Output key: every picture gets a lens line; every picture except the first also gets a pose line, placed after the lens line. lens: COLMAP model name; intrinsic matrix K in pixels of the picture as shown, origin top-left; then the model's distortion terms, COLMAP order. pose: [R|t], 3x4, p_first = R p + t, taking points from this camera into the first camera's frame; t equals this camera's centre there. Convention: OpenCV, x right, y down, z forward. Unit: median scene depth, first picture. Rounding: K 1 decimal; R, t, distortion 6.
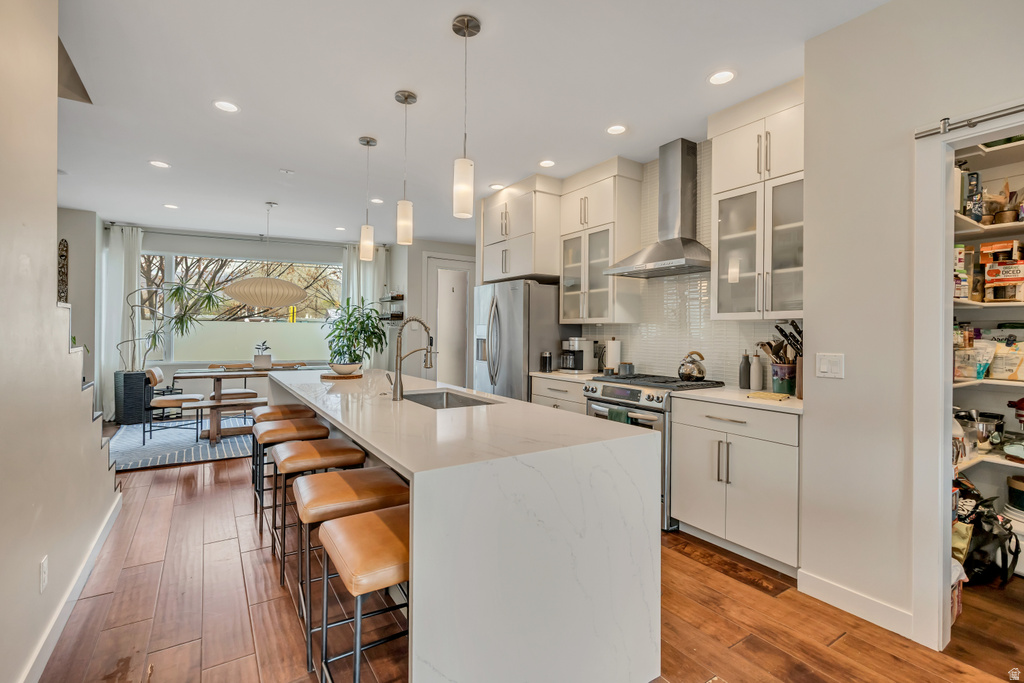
lens RADIAL K [[470.3, 0, 513.6], [0, 470.3, 337.9], [0, 0, 1]] dist [0.001095, 0.000243]
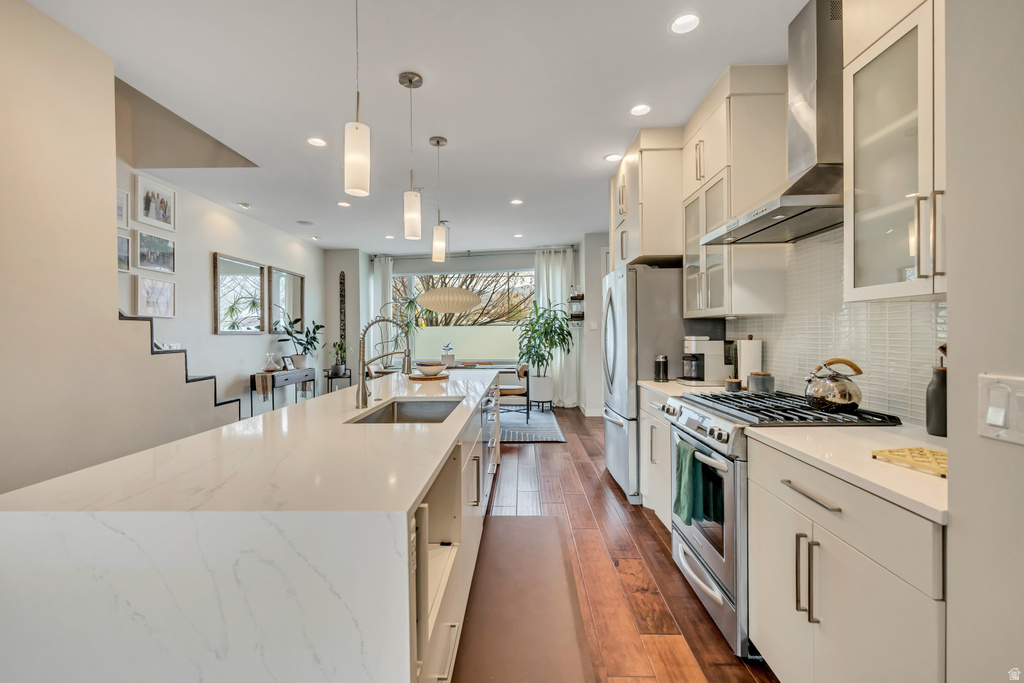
lens RADIAL K [[443.2, 0, 517.6], [0, 443.2, 341.2], [0, 0, 1]] dist [-0.005382, 0.000518]
pose [[0.820667, -0.007318, -0.571359, 0.293087], [0.012121, 0.999916, 0.004603, 0.000325], [0.571277, -0.010703, 0.820687, 0.269331]]
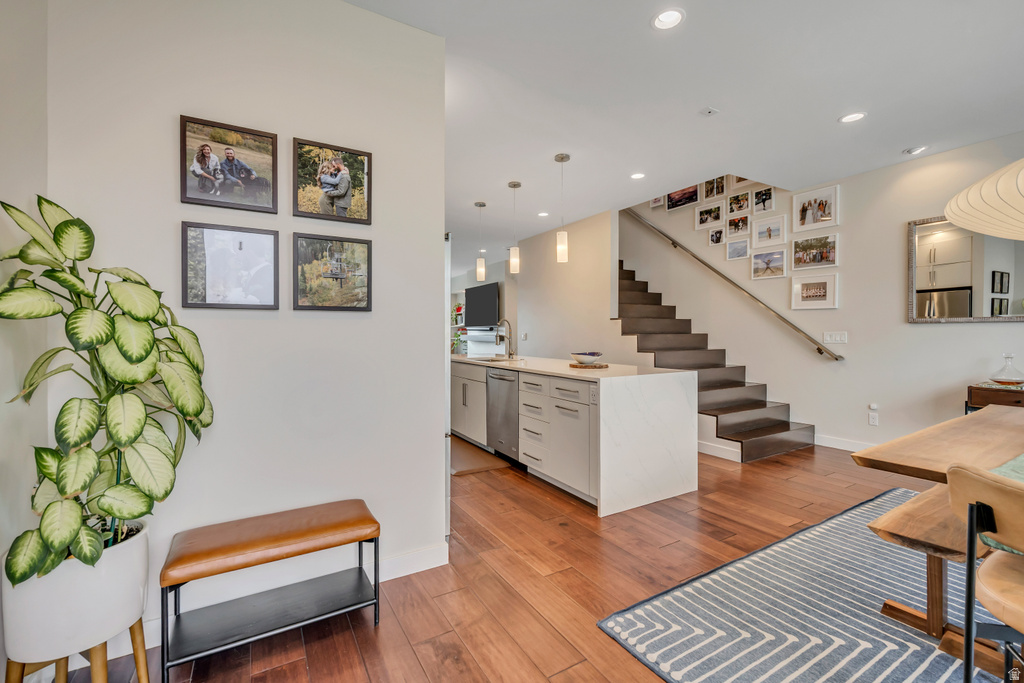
lens RADIAL K [[443.2, 0, 515.4], [0, 443.2, 339.8], [0, 0, 1]] dist [-0.005382, 0.000518]
pose [[-0.998778, -0.010209, 0.048348, -0.200373], [-0.009147, 0.999713, 0.022138, 0.000249], [-0.048560, 0.021668, -0.998585, 1.675009]]
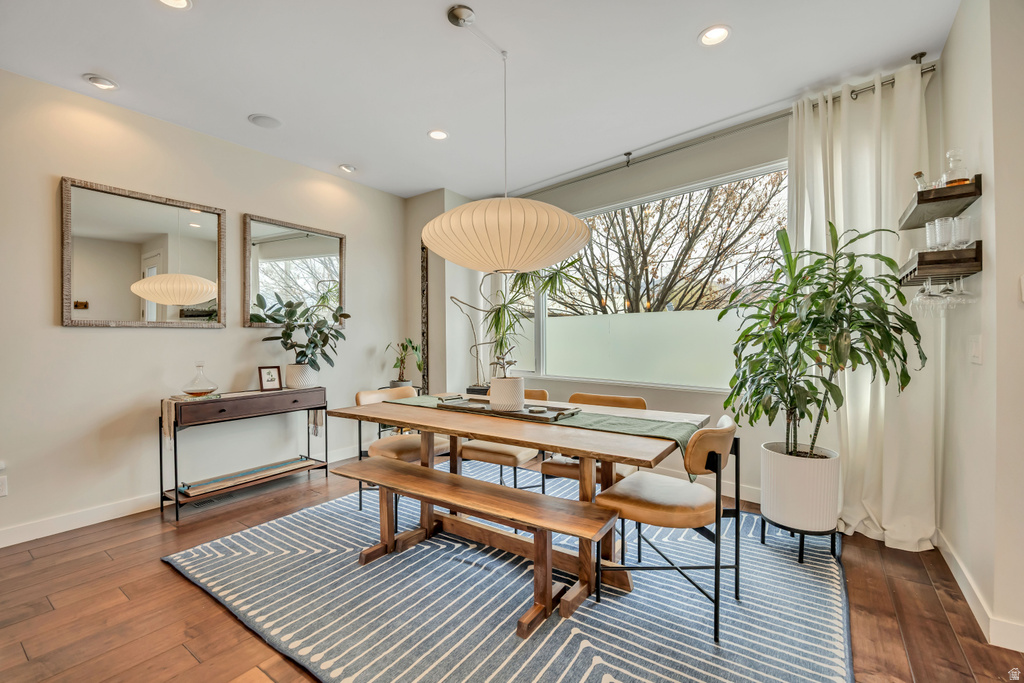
lens RADIAL K [[443.2, 0, 514.0], [0, 443.2, 336.0], [0, 0, 1]] dist [-0.005382, 0.000518]
pose [[0.365660, -0.012712, -0.930662, -0.163776], [0.002295, 0.999916, -0.012756, 0.001533], [0.930746, 0.002528, 0.365658, 1.086354]]
